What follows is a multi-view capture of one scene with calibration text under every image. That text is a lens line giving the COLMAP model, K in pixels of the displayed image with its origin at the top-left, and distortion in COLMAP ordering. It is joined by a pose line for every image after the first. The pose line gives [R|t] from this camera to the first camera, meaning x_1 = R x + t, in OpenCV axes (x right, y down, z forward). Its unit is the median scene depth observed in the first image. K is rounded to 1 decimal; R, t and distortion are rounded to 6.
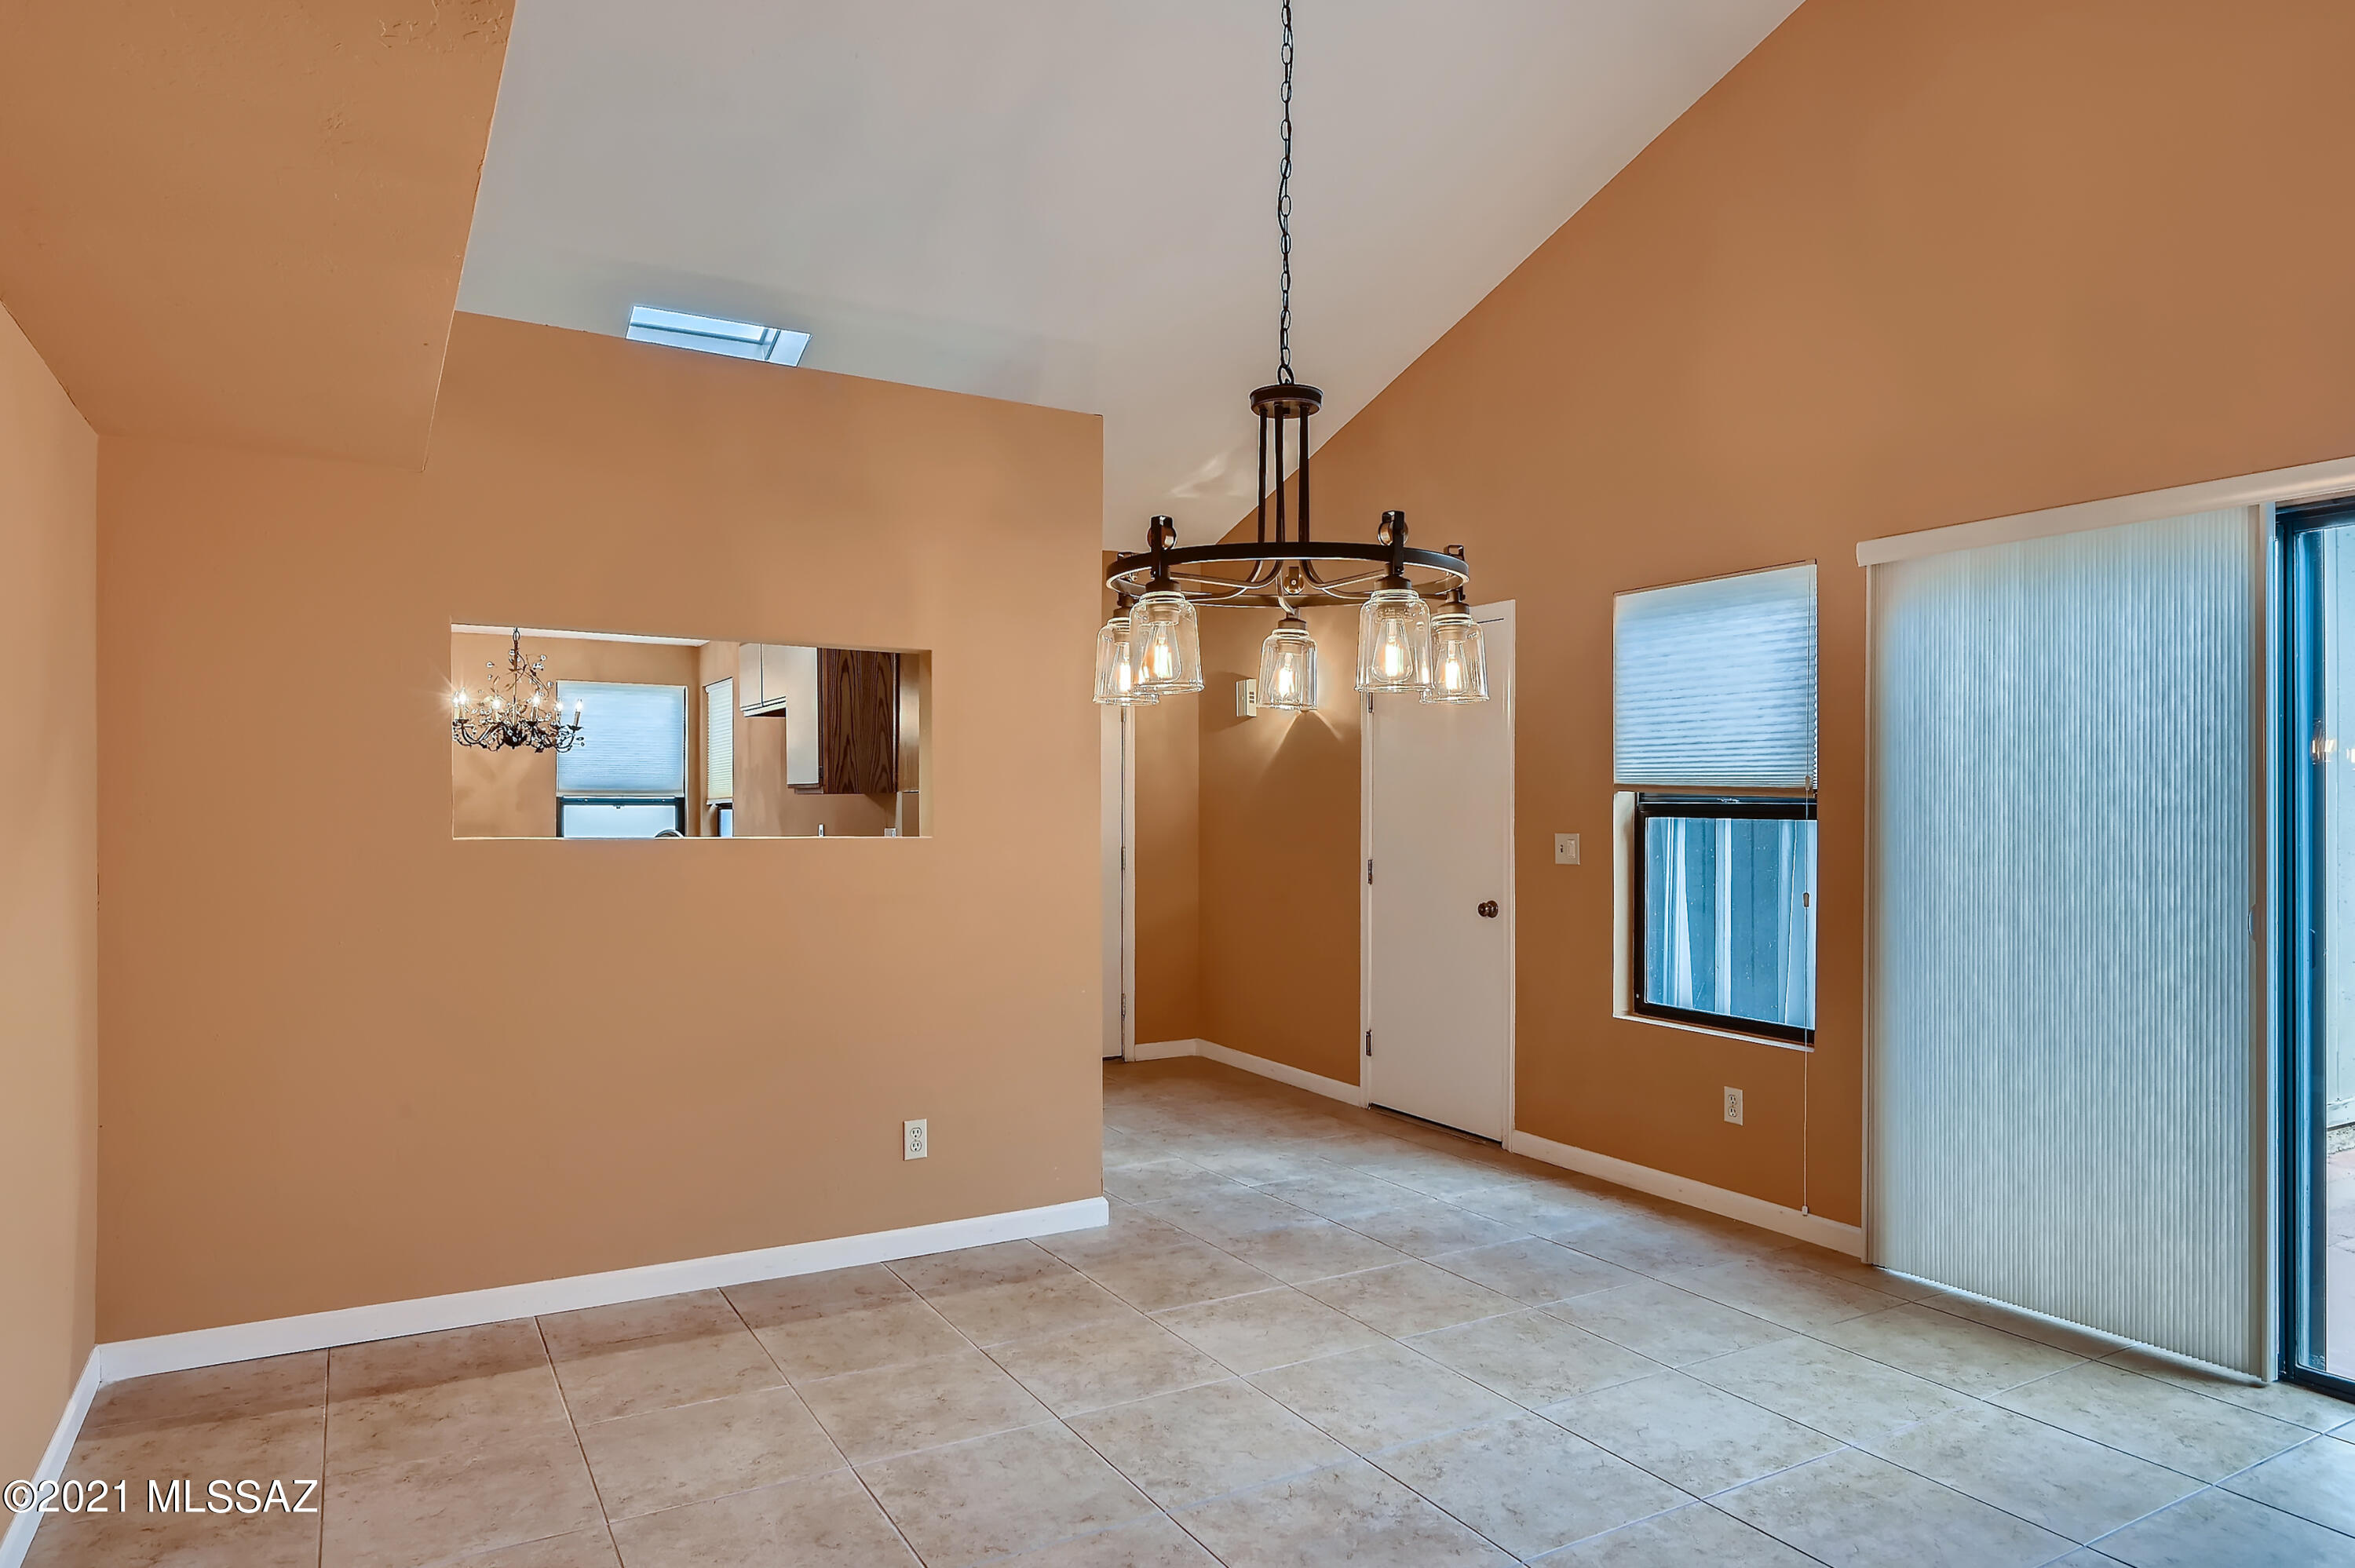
lens RADIAL K [[1420.1, 0, 1165.7], [0, 1420.1, 789.9], [0, 0, 1]] dist [0.006224, -0.003642]
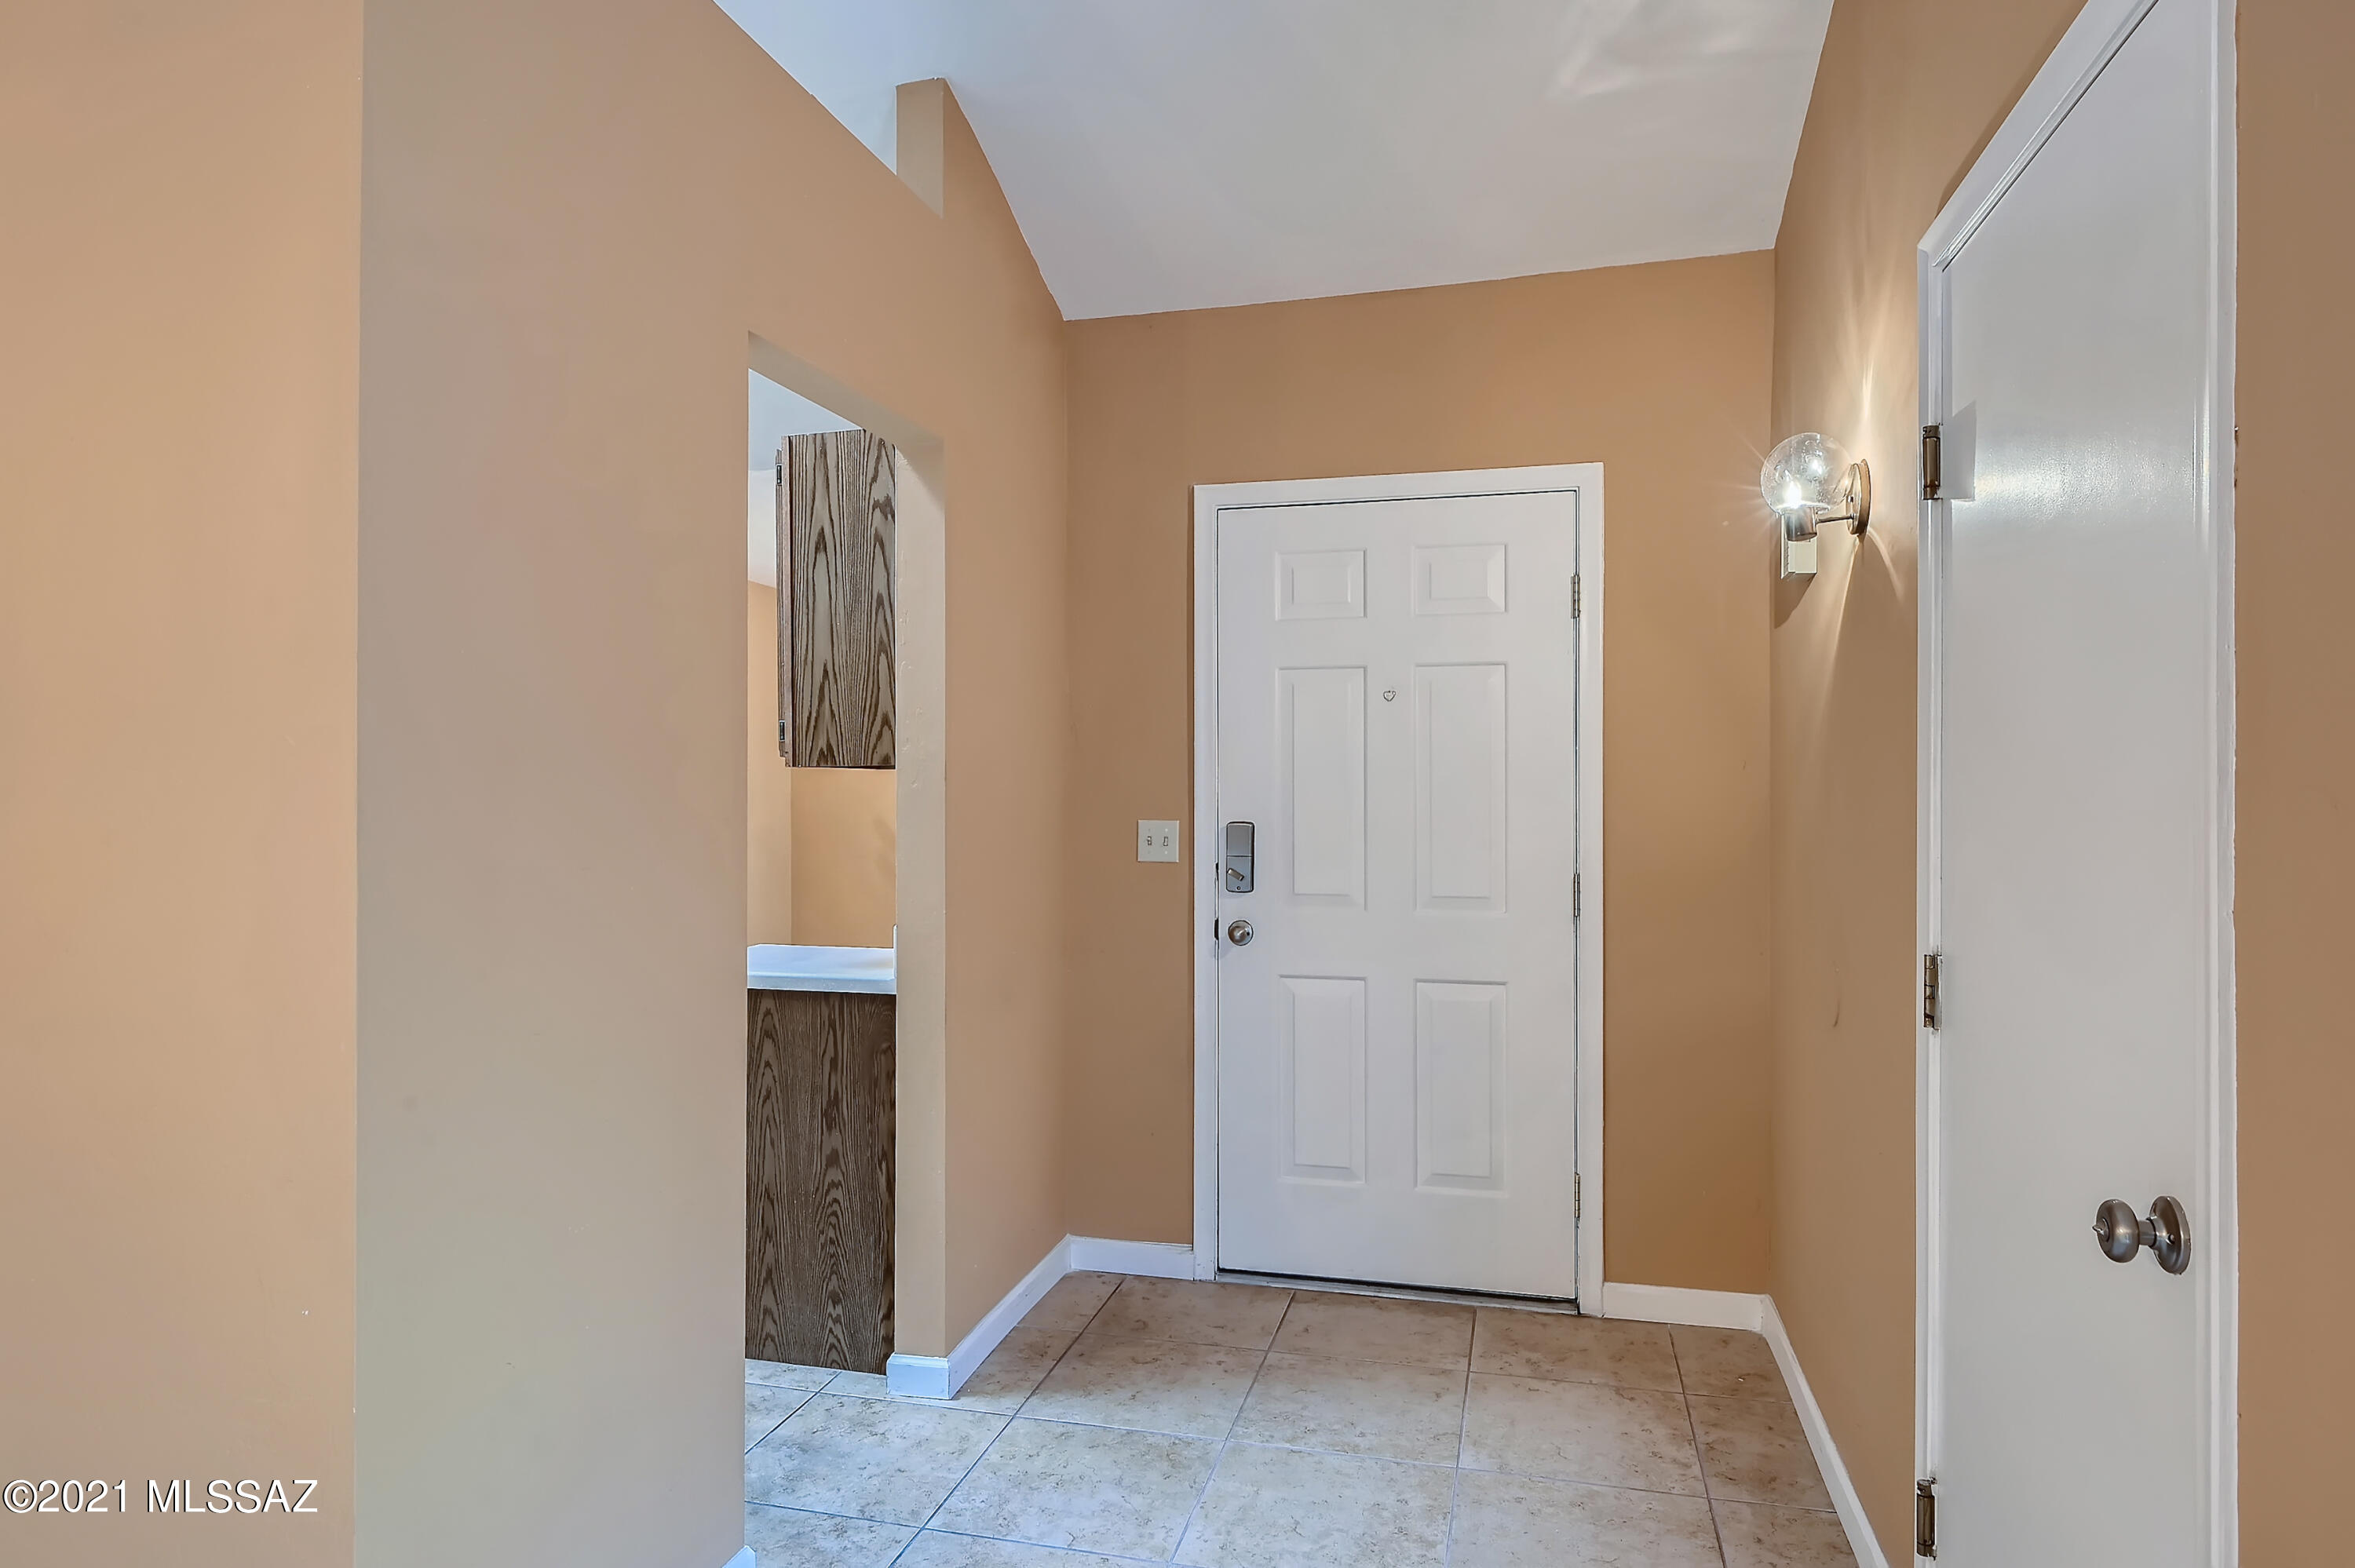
lens RADIAL K [[1420.1, 0, 1177.0], [0, 1420.1, 782.0], [0, 0, 1]] dist [0.006224, -0.003642]
pose [[0.726010, -0.006286, -0.687656, 0.225765], [0.010675, 0.999941, 0.002130, 0.006927], [0.687602, -0.008887, 0.726034, 0.599216]]
